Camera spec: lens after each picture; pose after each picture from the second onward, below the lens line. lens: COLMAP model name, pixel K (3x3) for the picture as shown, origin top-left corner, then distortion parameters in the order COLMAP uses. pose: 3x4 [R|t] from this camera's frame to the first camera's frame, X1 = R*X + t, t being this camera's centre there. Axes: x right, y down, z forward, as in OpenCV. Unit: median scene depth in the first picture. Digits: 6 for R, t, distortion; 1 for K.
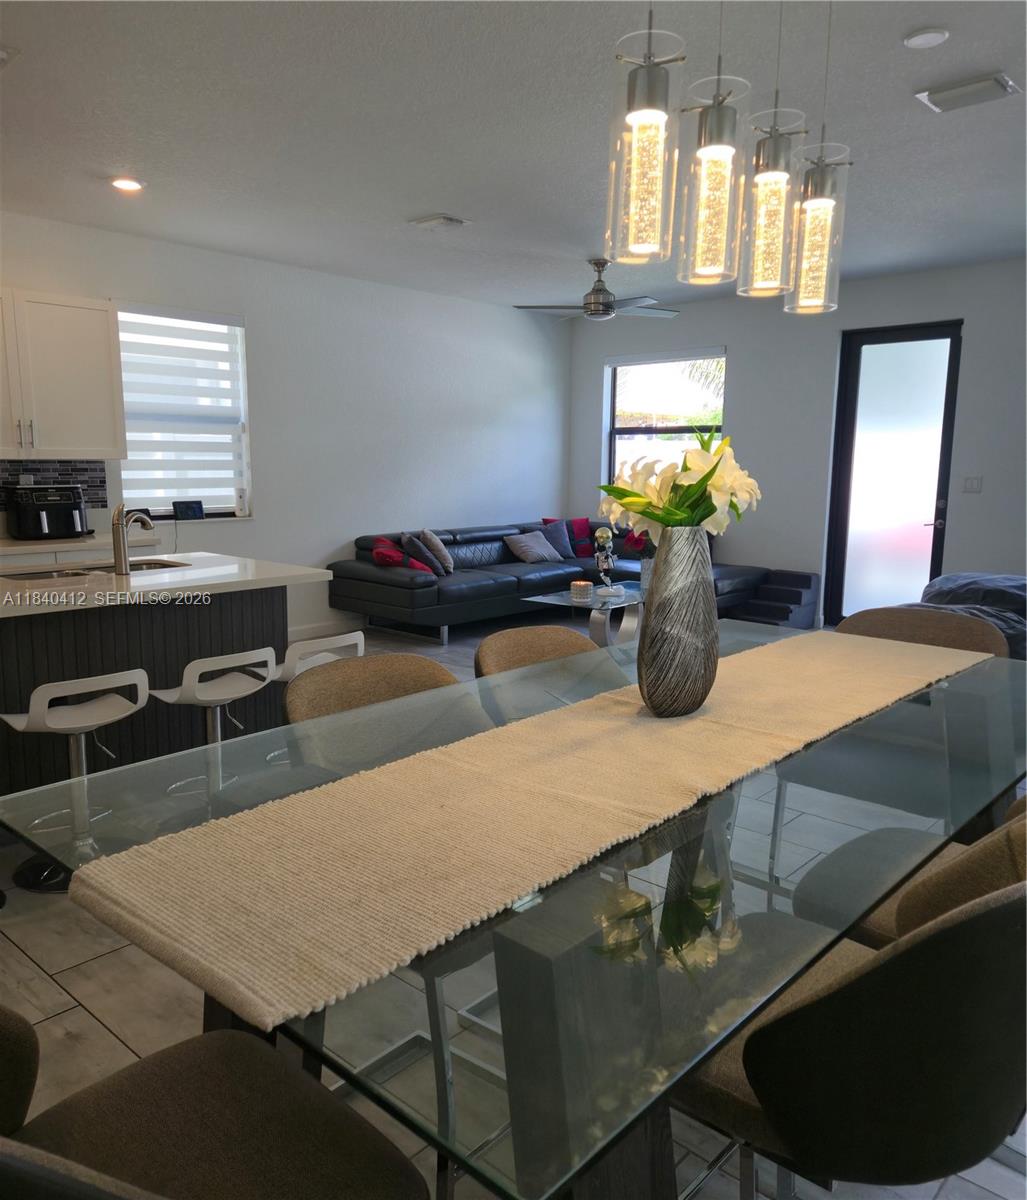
lens RADIAL K [[915.0, 0, 509.8], [0, 915.0, 600.6], [0, 0, 1]] dist [0.081428, -0.073842]
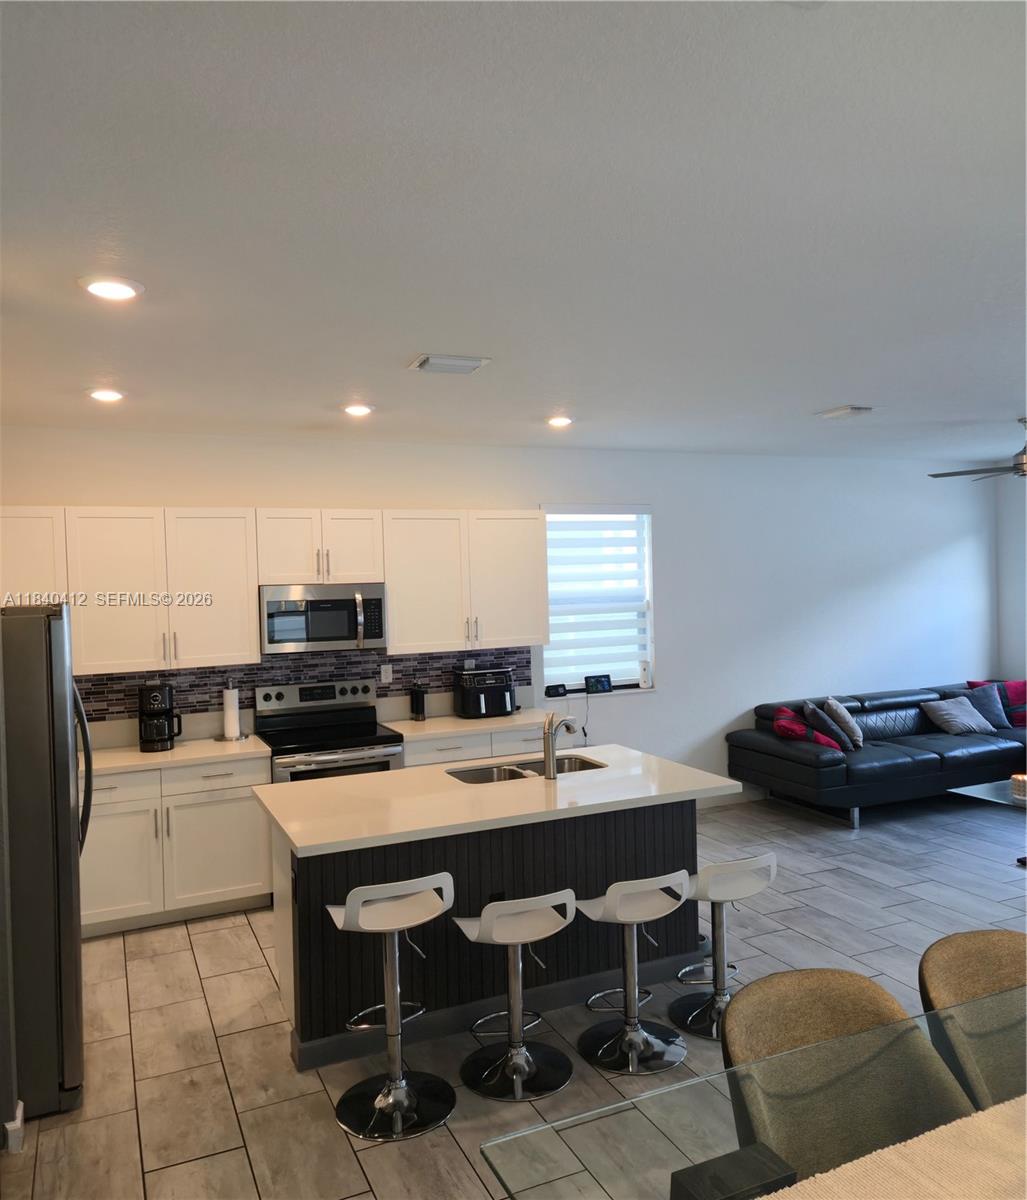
lens RADIAL K [[915.0, 0, 514.0], [0, 915.0, 598.5], [0, 0, 1]] dist [0.081428, -0.073842]
pose [[0.916974, -0.023569, -0.398249, -0.009690], [-0.028208, 0.991925, -0.123653, -0.061980], [0.397948, 0.124620, 0.908904, -0.024194]]
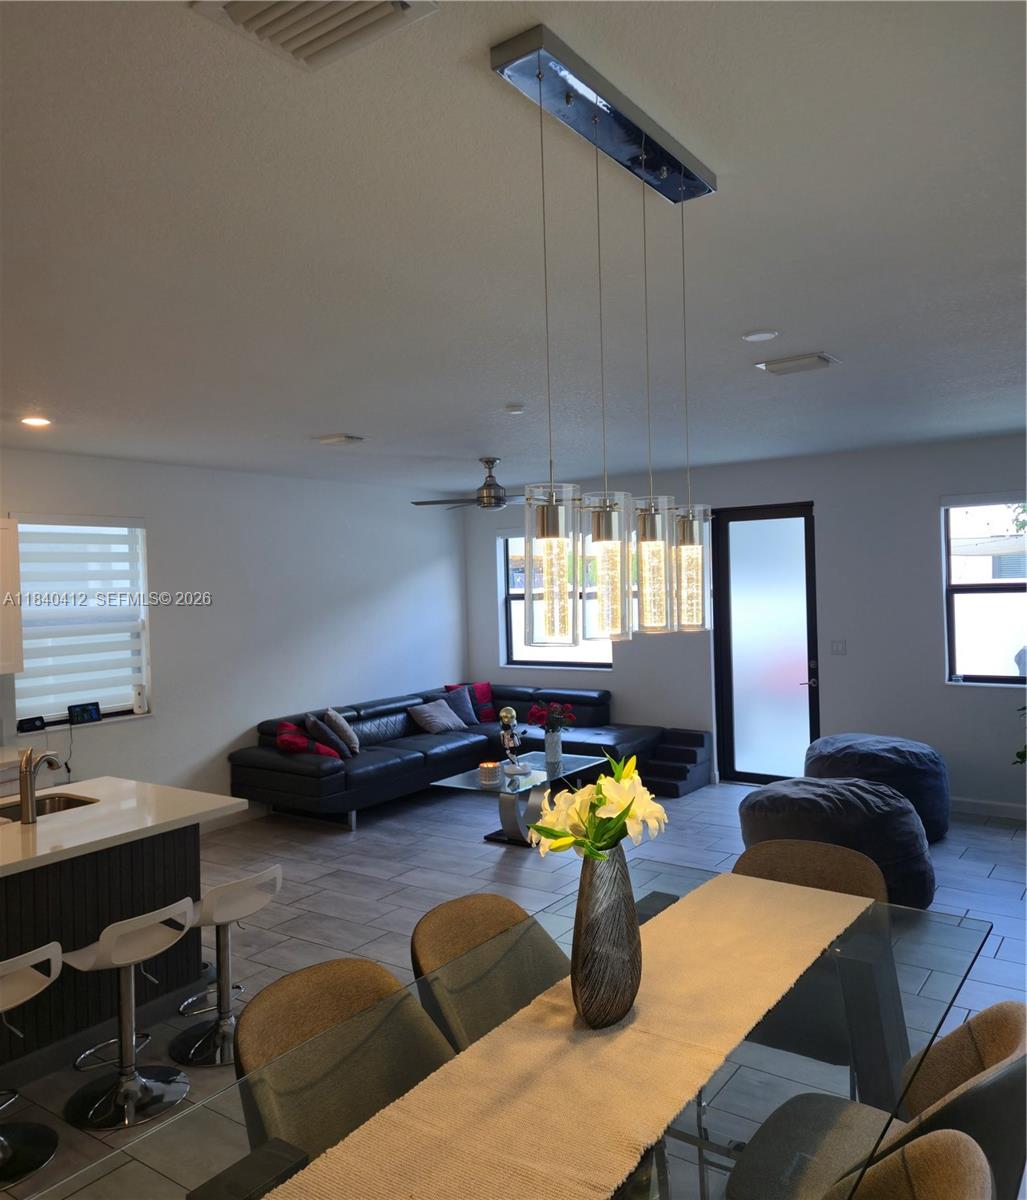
lens RADIAL K [[915.0, 0, 511.4], [0, 915.0, 592.5], [0, 0, 1]] dist [0.081428, -0.073842]
pose [[0.992105, -0.037982, 0.119518, -0.011811], [0.054901, 0.988398, -0.141620, -0.060196], [-0.112753, 0.147063, 0.982680, -0.036940]]
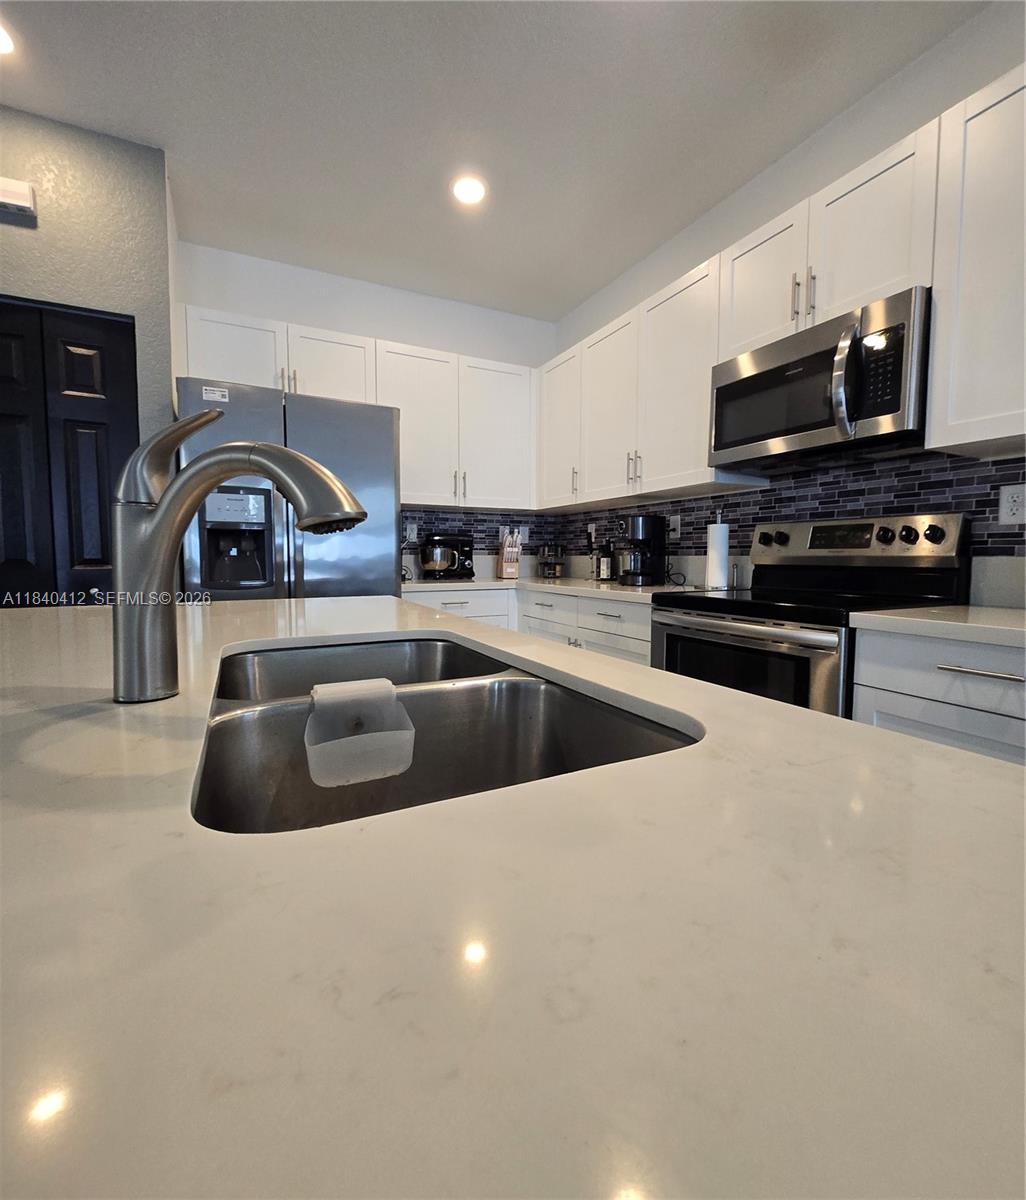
lens RADIAL K [[534.4, 0, 513.9], [0, 534.4, 592.8], [0, 0, 1]] dist [-0.003887, -0.001157]
pose [[-0.355766, 0.058873, -0.932719, -0.191556], [-0.147266, 0.982014, 0.118156, -0.052397], [0.922899, 0.179394, -0.340697, 0.675310]]
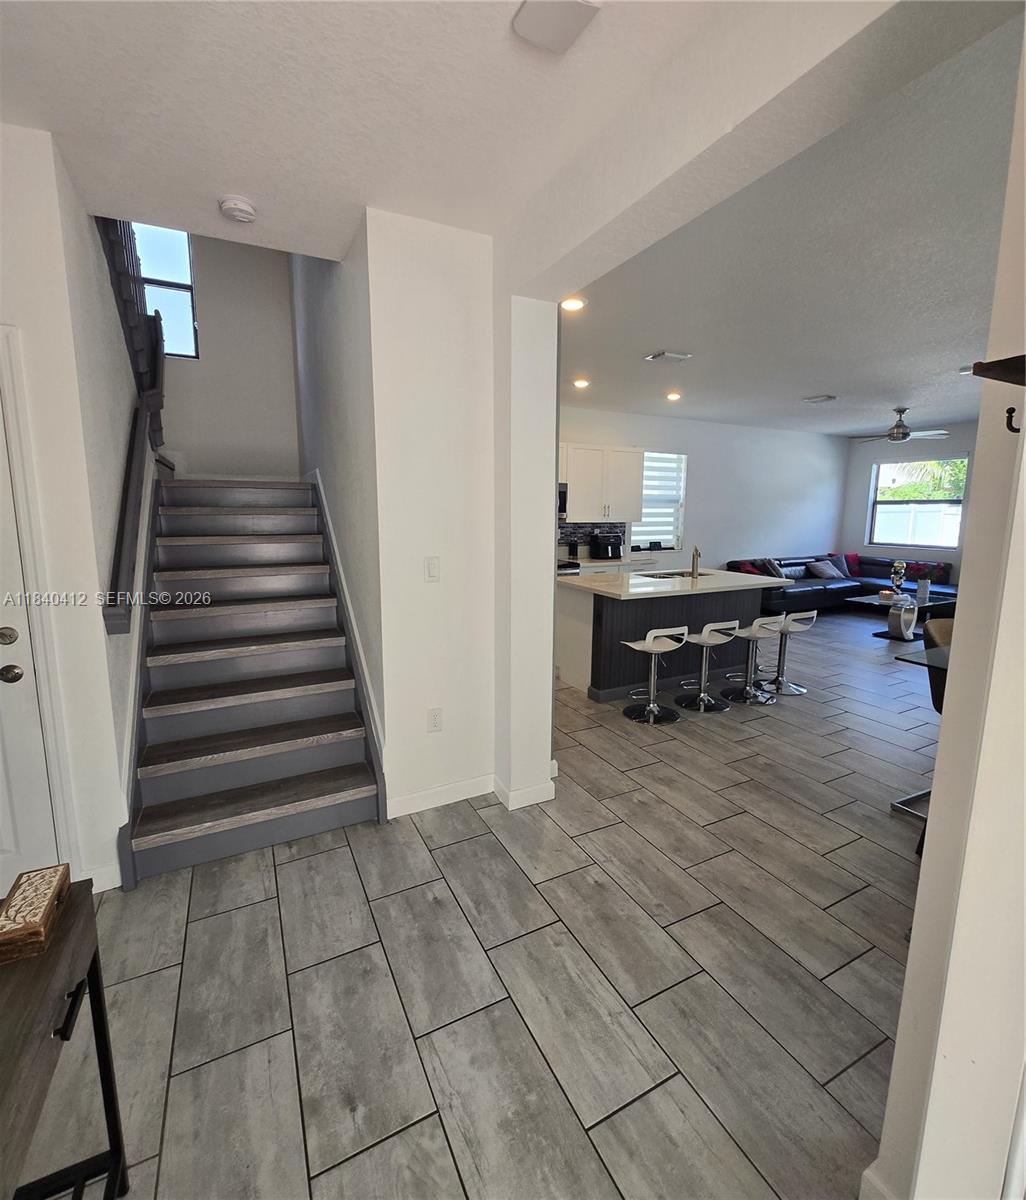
lens RADIAL K [[534.4, 0, 517.2], [0, 534.4, 591.2], [0, 0, 1]] dist [-0.003887, -0.001157]
pose [[0.936193, 0.050266, -0.347874, -0.219724], [-0.052634, 0.998610, 0.002648, 0.013660], [0.347524, 0.015831, 0.937537, -0.199931]]
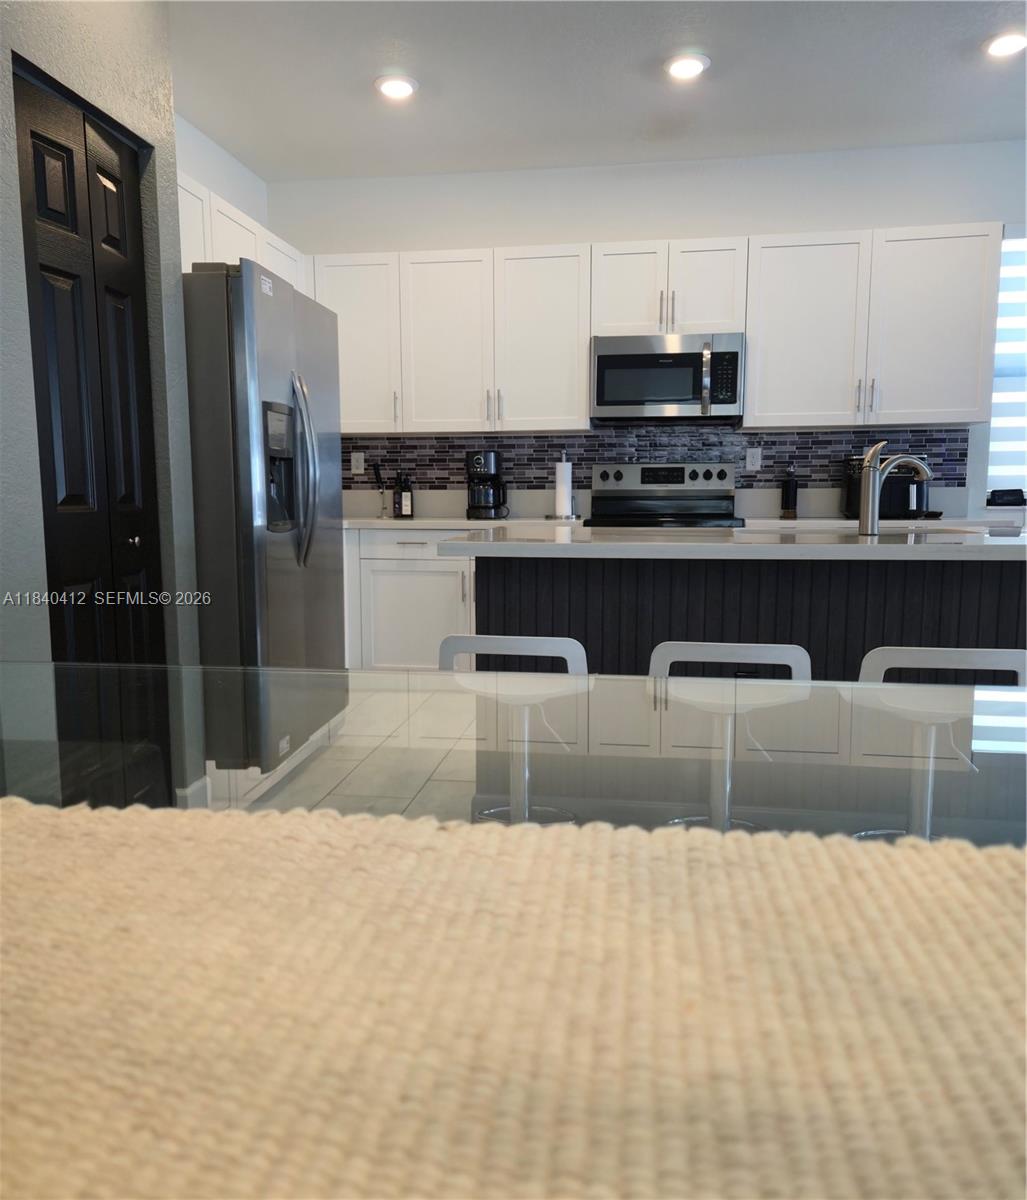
lens RADIAL K [[915.0, 0, 510.3], [0, 915.0, 597.3], [0, 0, 1]] dist [0.081428, -0.073842]
pose [[0.553344, 0.089471, -0.828134, 0.026561], [-0.122401, 0.992155, 0.025406, 0.022244], [0.823911, 0.087306, 0.559954, 0.207694]]
